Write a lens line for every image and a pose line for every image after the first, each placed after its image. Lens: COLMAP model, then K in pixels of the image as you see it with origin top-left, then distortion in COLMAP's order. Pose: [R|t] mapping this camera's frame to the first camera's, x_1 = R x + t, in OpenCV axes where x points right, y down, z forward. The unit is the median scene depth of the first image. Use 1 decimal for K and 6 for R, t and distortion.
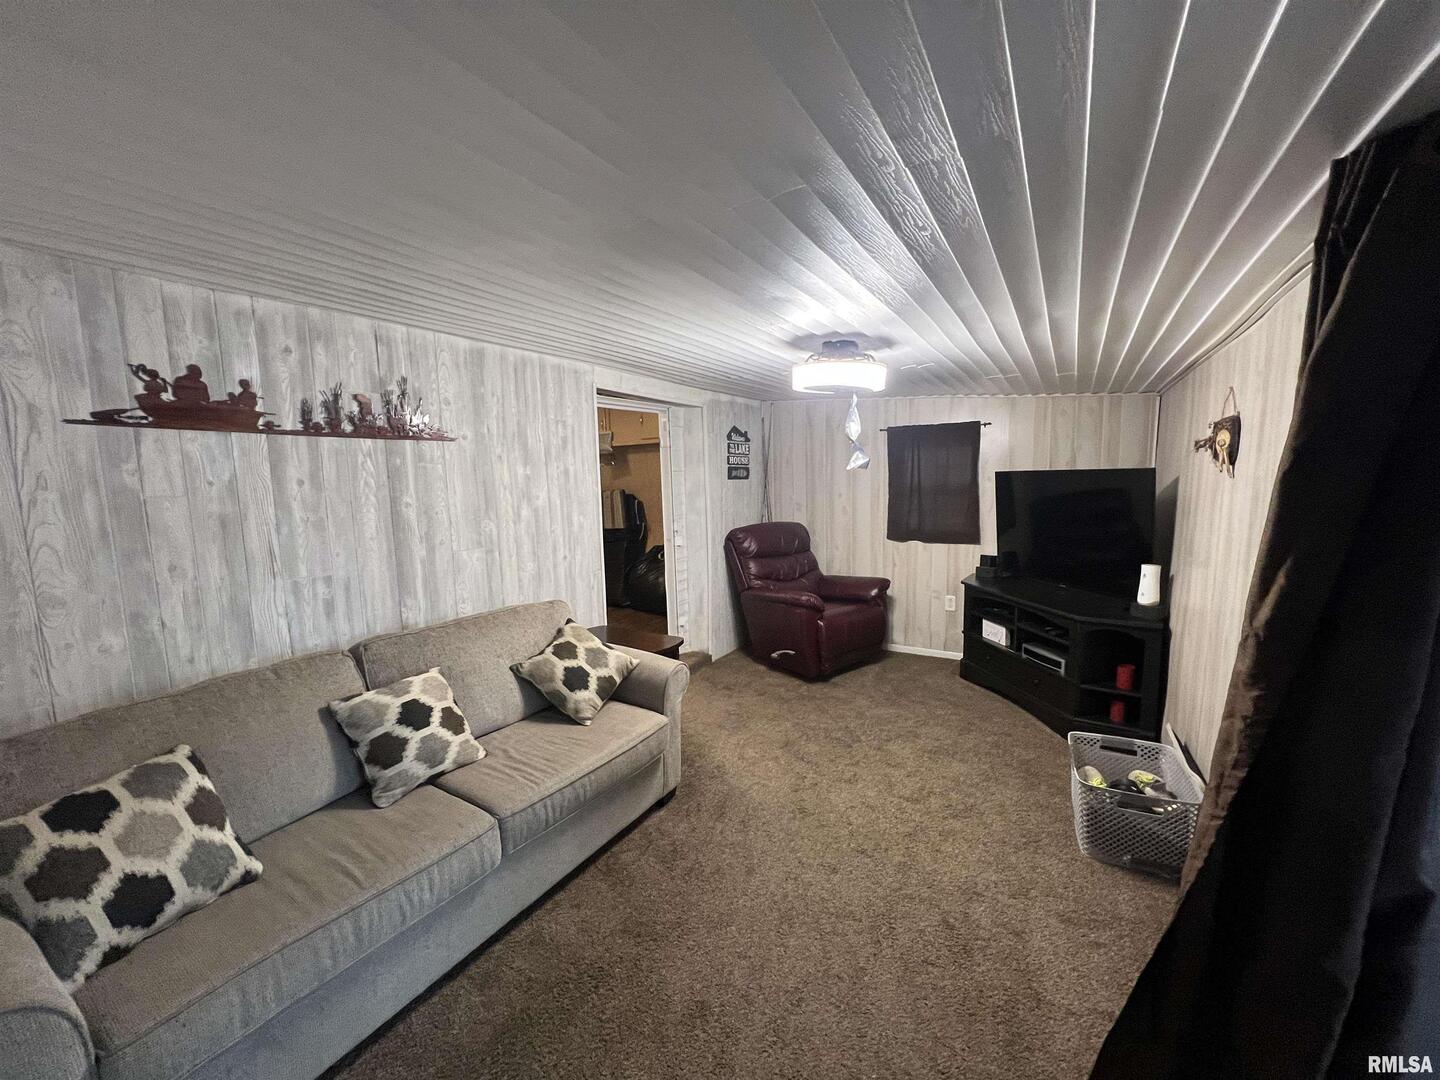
lens RADIAL K [[576.3, 0, 711.0], [0, 576.3, 540.2], [0, 0, 1]] dist [-0.001715, 0.000599]
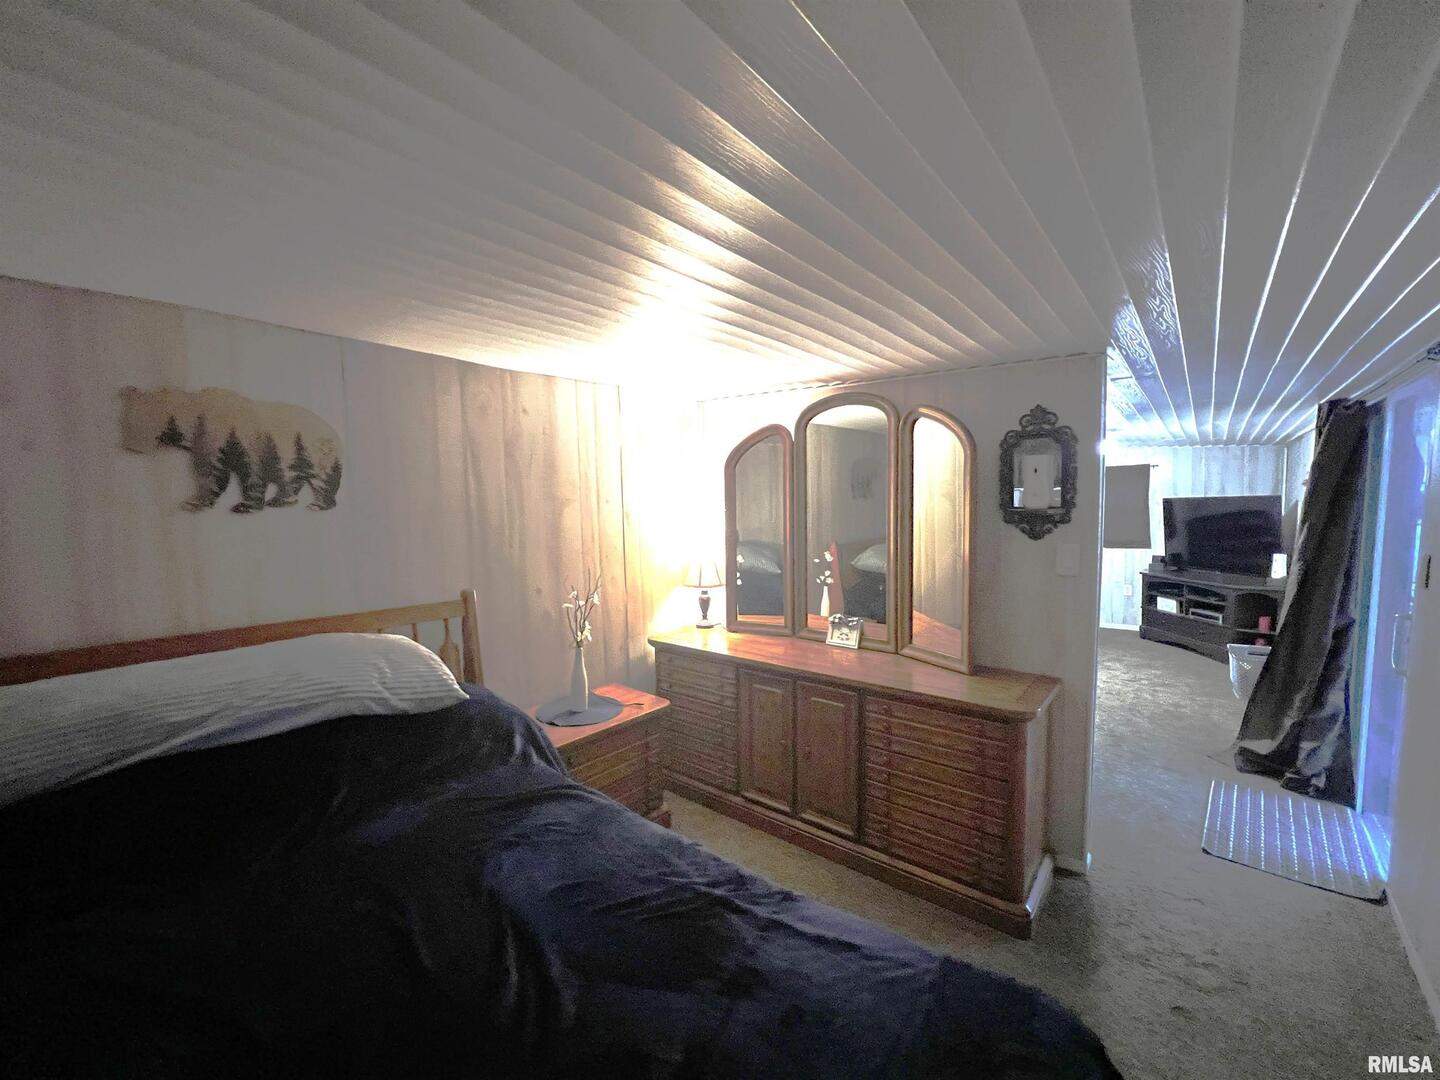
lens RADIAL K [[576.3, 0, 710.5], [0, 576.3, 539.4], [0, 0, 1]] dist [-0.001715, 0.000599]
pose [[0.987558, 0.004274, -0.157198, -0.456595], [-0.012135, 0.998721, -0.049083, 0.079701], [0.156787, 0.050380, 0.986347, -0.686692]]
